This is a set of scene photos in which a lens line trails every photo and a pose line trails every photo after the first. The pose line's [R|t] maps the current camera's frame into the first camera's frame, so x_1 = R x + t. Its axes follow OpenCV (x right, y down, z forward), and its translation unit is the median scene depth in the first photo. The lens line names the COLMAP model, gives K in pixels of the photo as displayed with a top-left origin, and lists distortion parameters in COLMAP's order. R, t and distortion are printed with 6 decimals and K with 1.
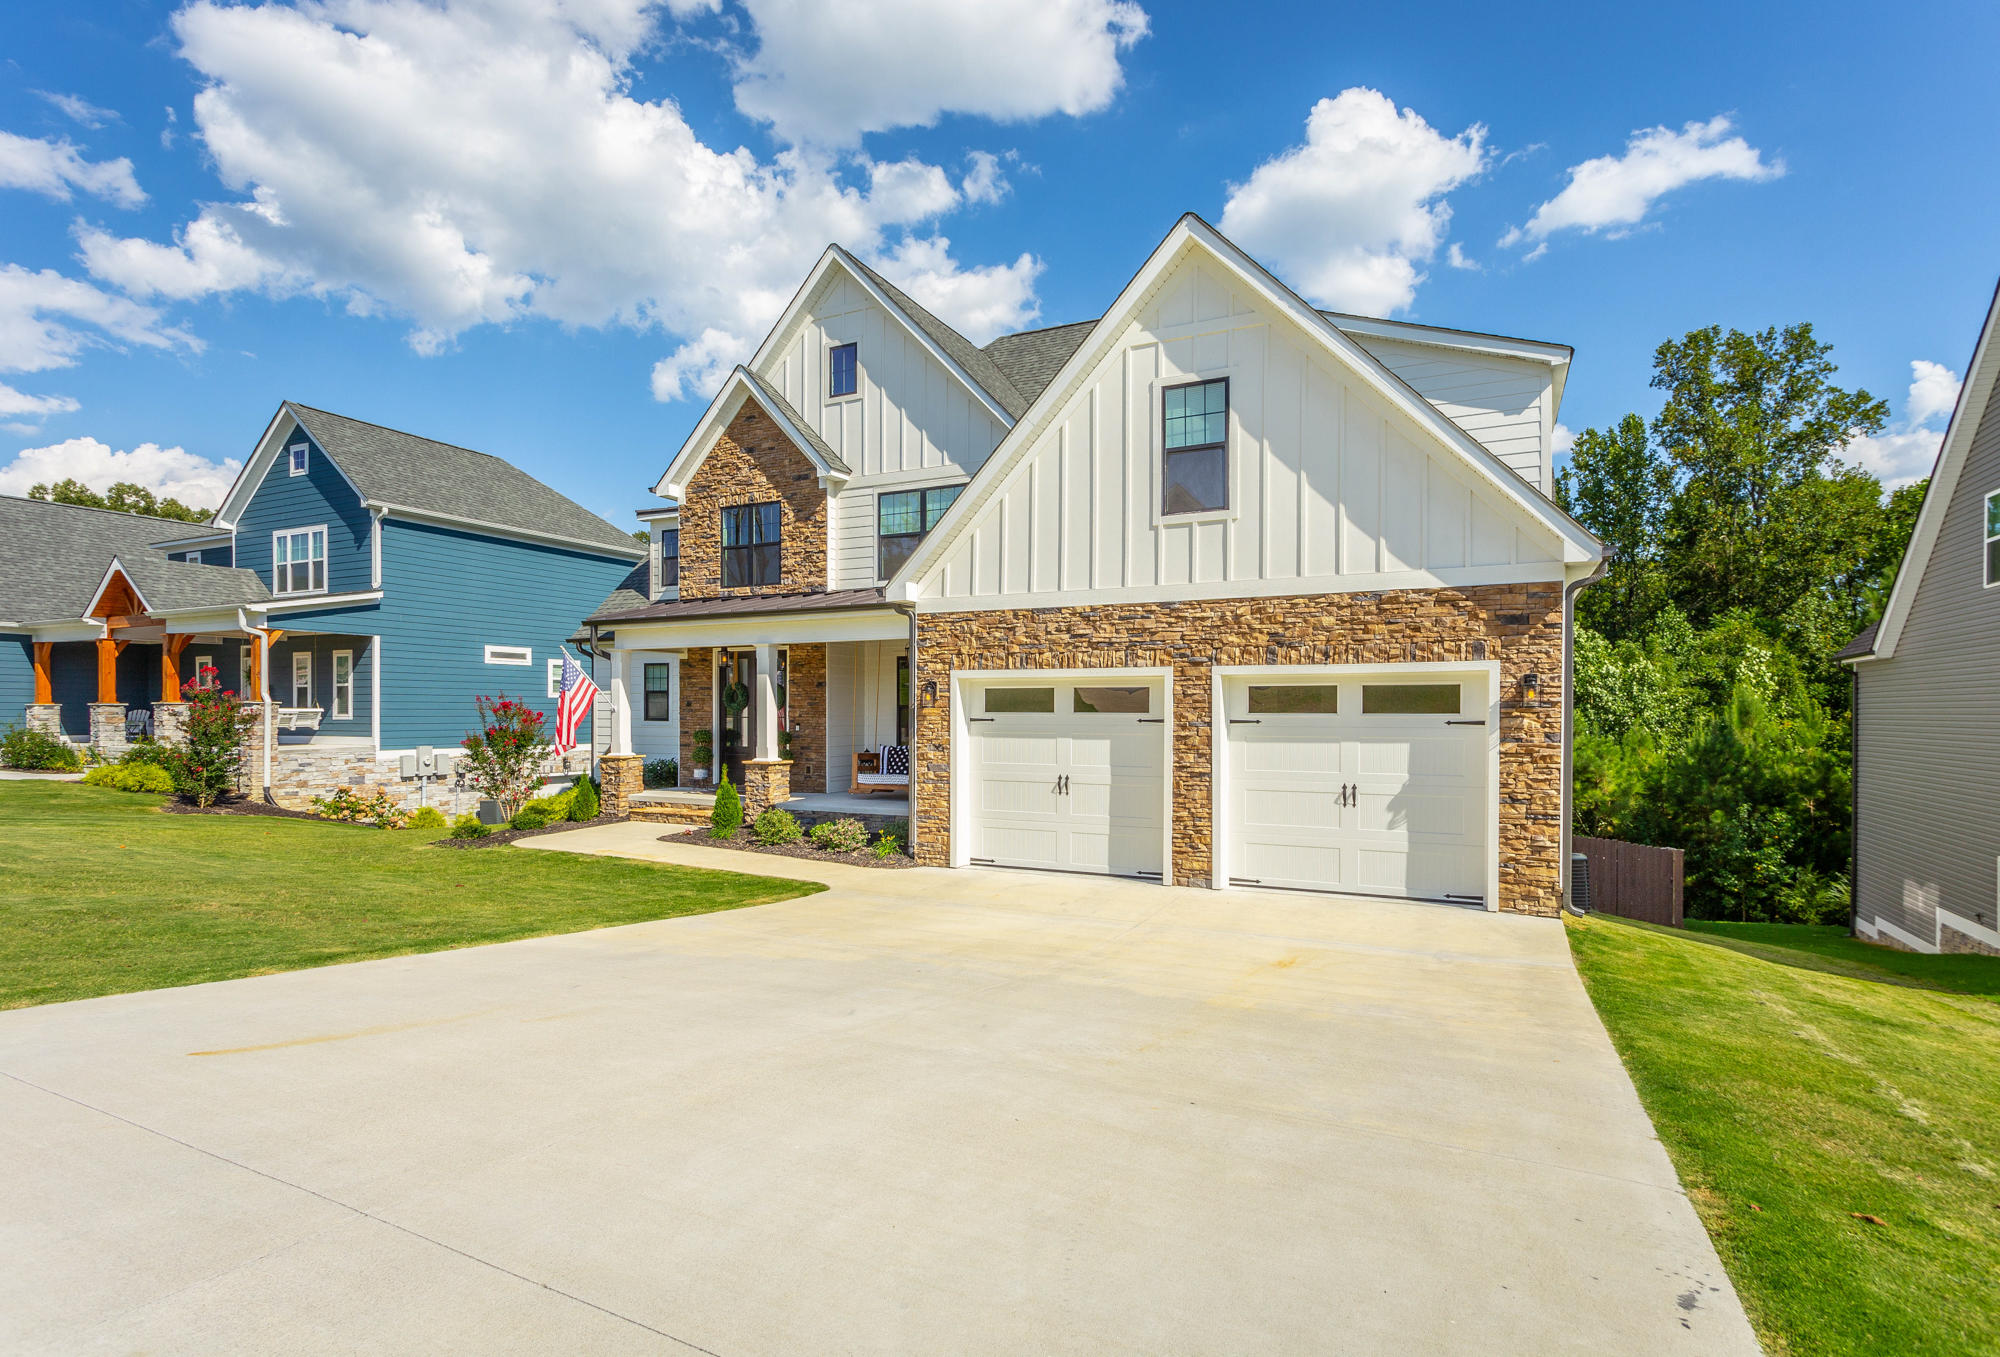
lens RADIAL K [[940.3, 0, 1050.7], [0, 940.3, 706.0], [0, 0, 1]] dist [-0.008088, 0.005903]
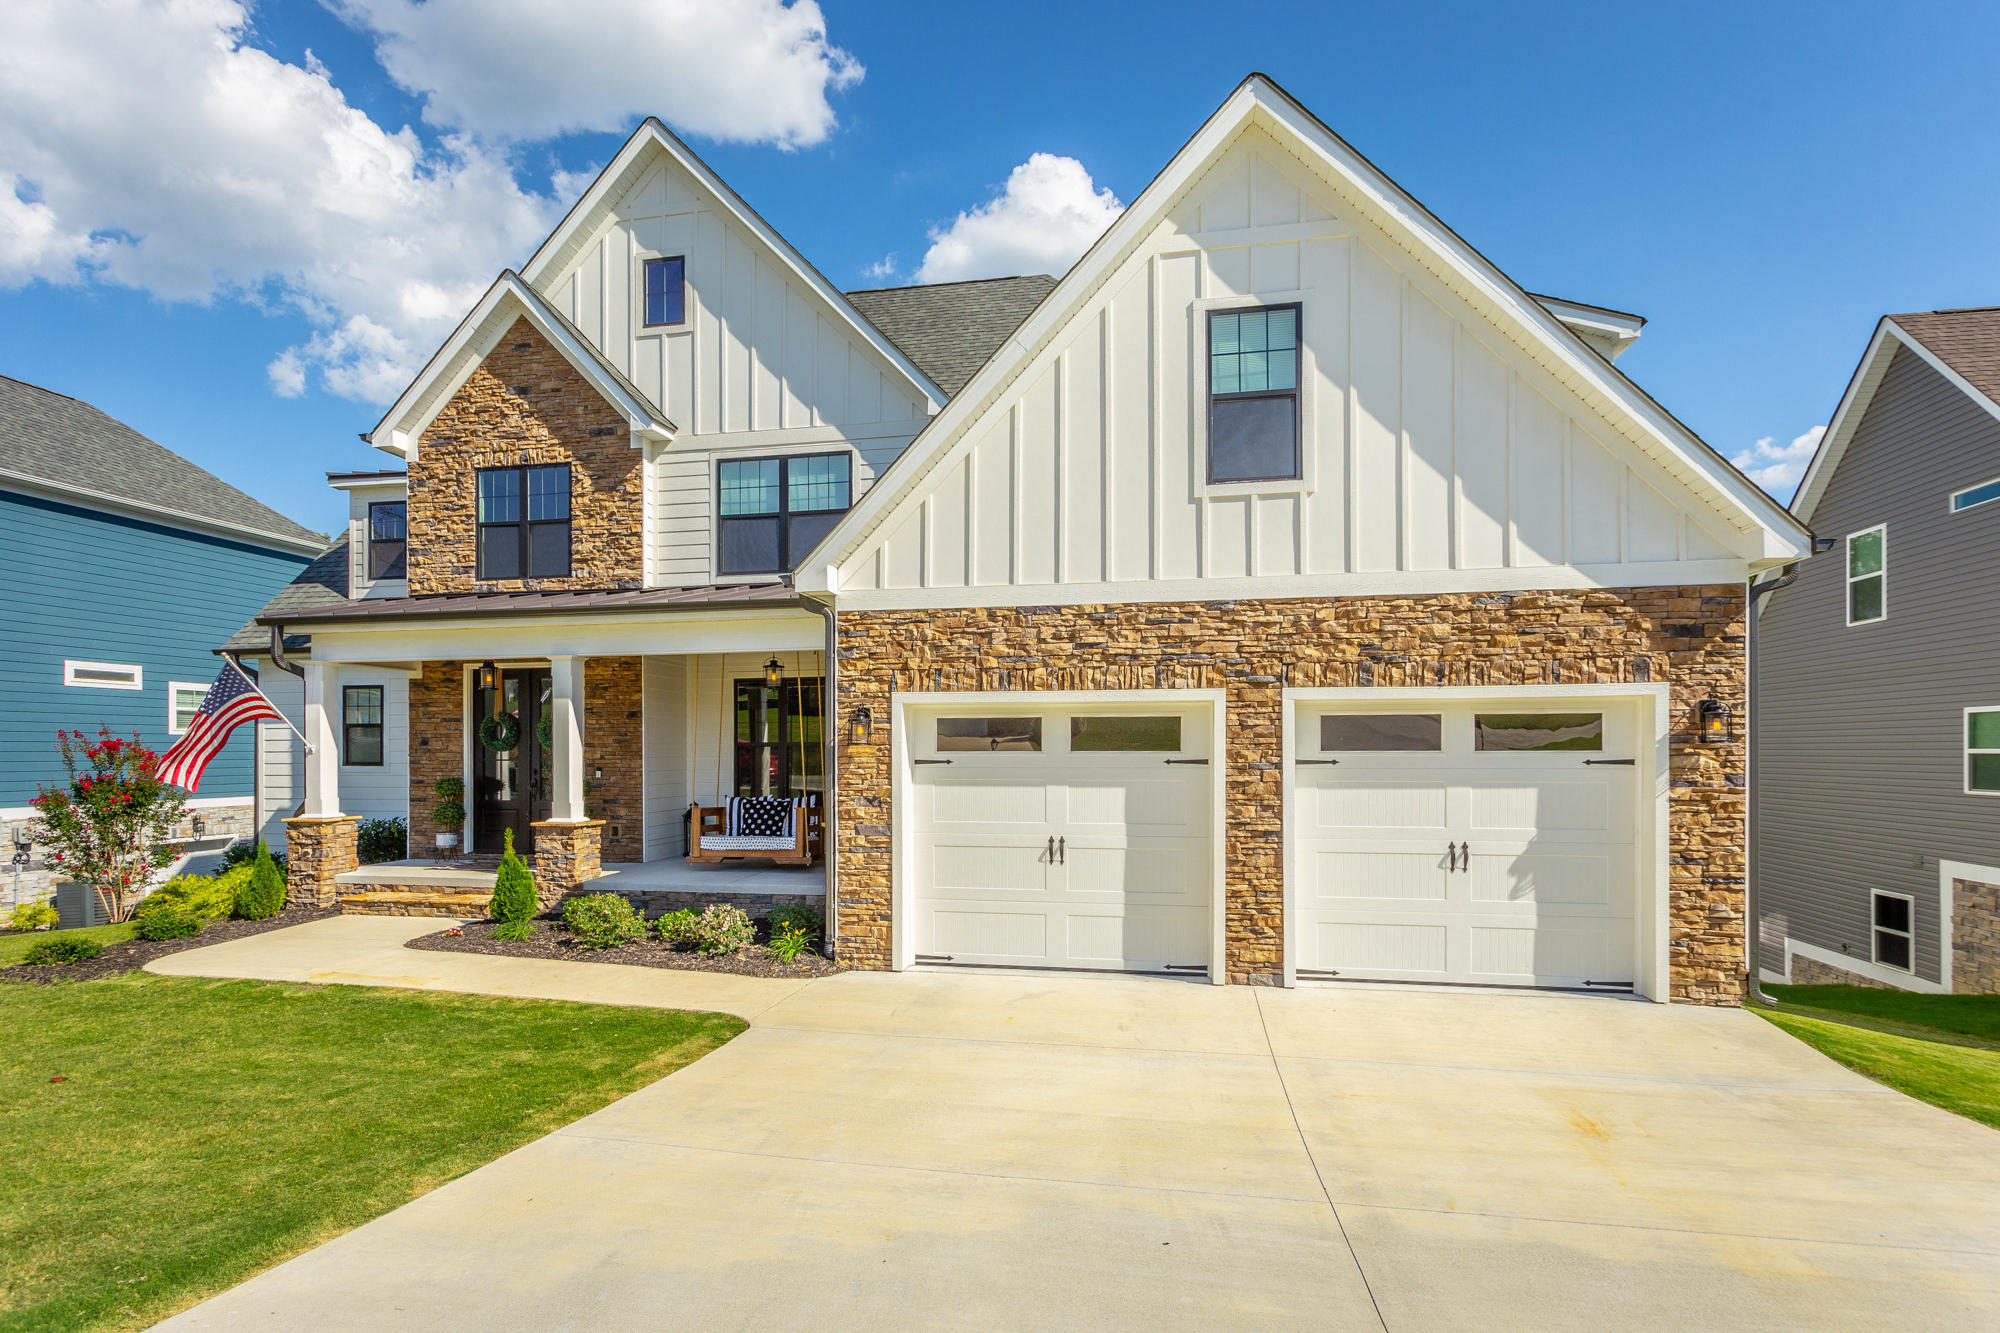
lens RADIAL K [[950.8, 0, 998.4], [0, 950.8, 741.8], [0, 0, 1]] dist [-0.003863, 0.004595]
pose [[0.969922, -0.001642, 0.243410, -0.200110], [0.002527, 0.999991, -0.003323, 0.001889], [-0.243402, 0.003838, 0.969918, 0.282819]]
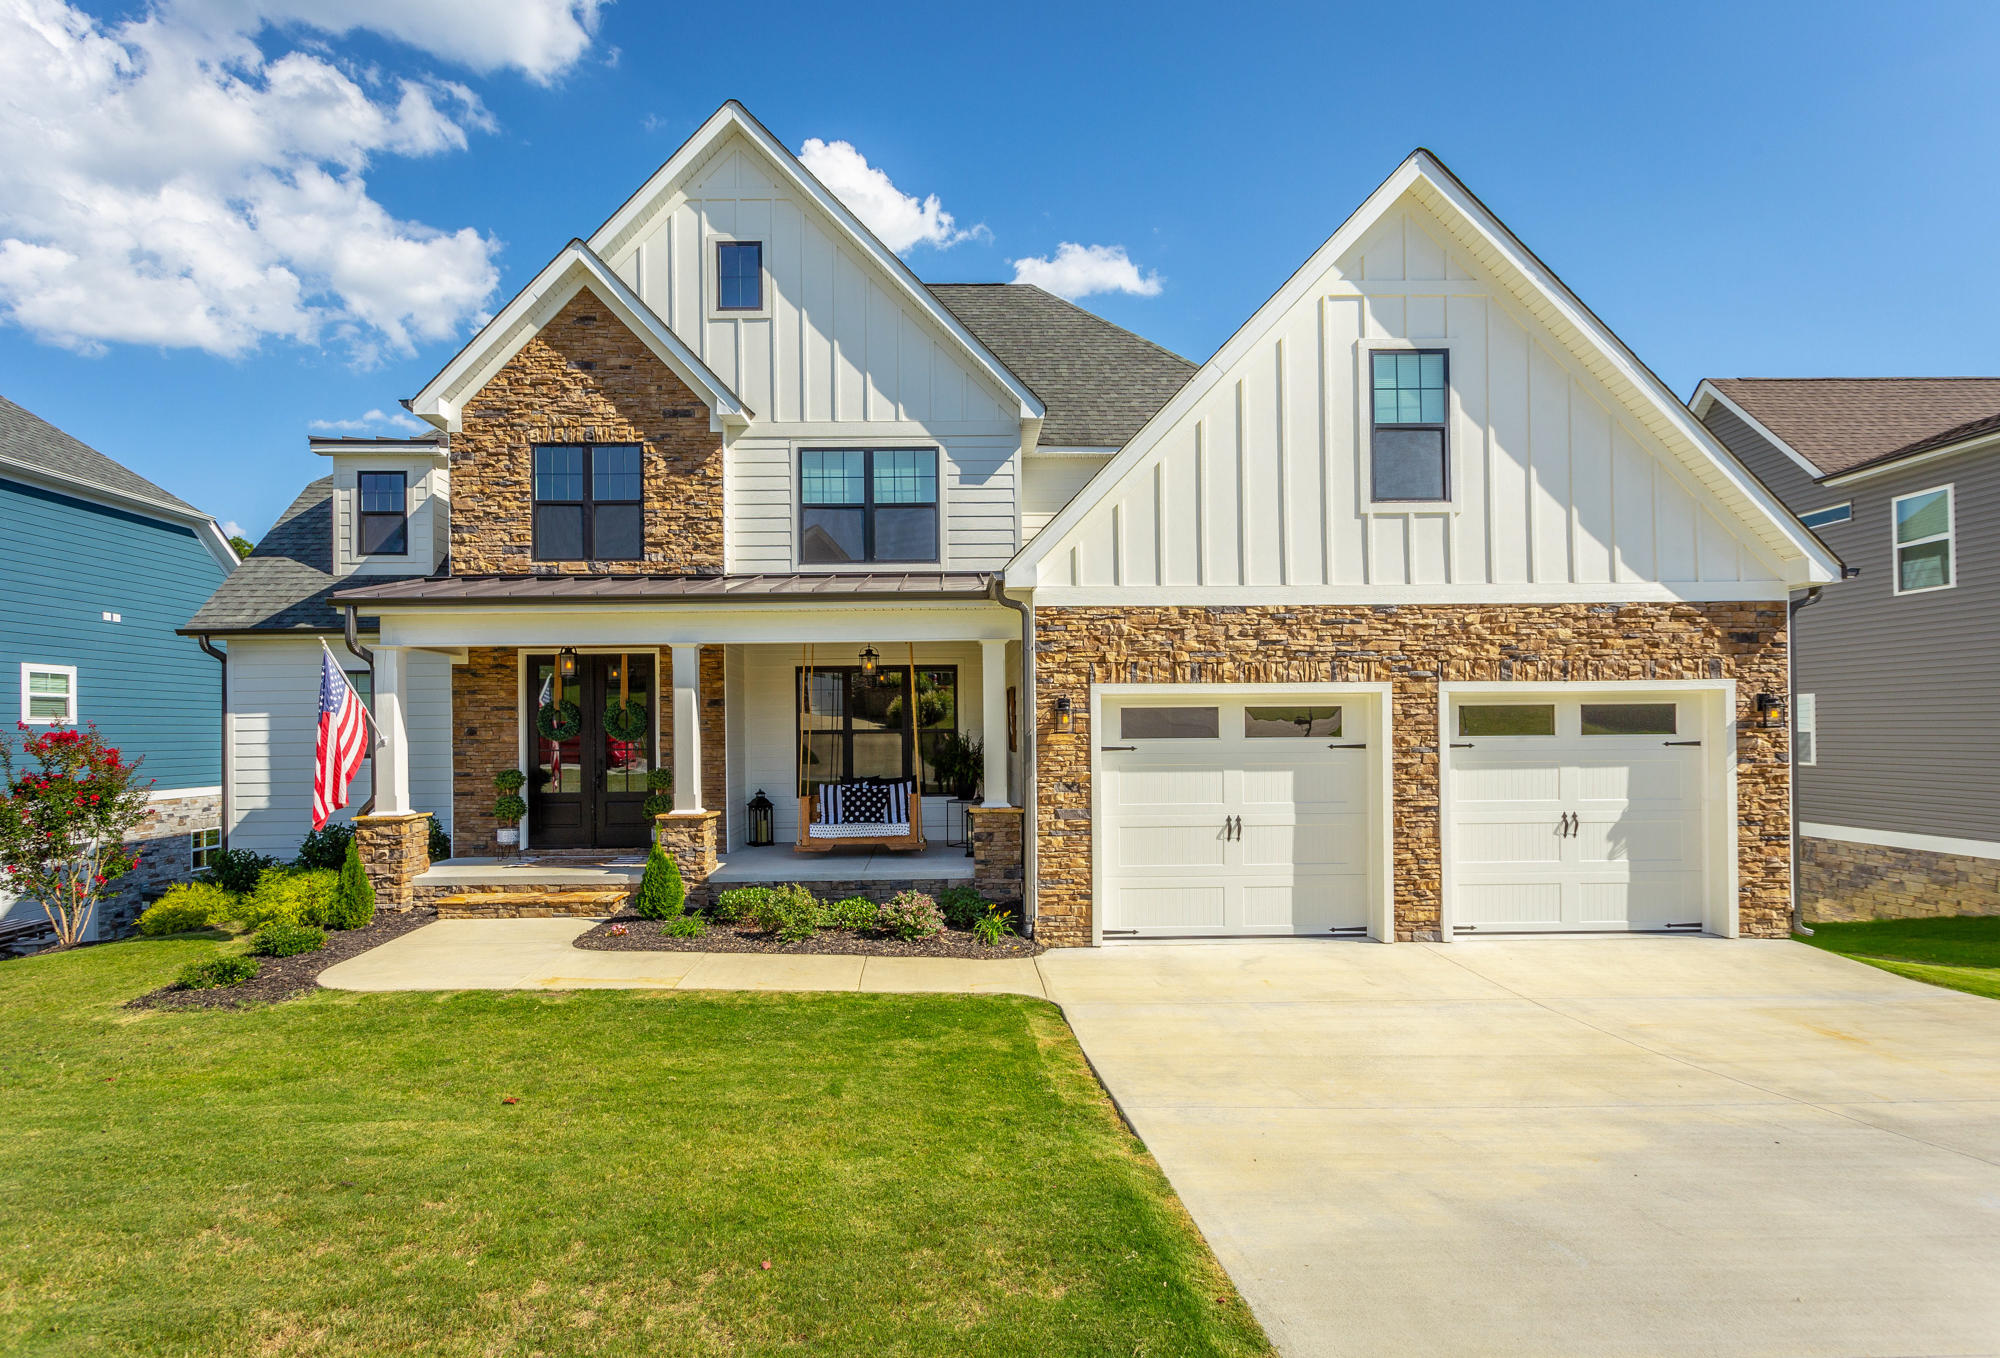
lens RADIAL K [[940.3, 0, 967.5], [0, 940.3, 717.7], [0, 0, 1]] dist [-0.008088, 0.005903]
pose [[0.903294, -0.003472, 0.429009, -0.509696], [0.008129, 0.999926, -0.009022, -0.004782], [-0.428946, 0.011637, 0.903255, 0.357801]]
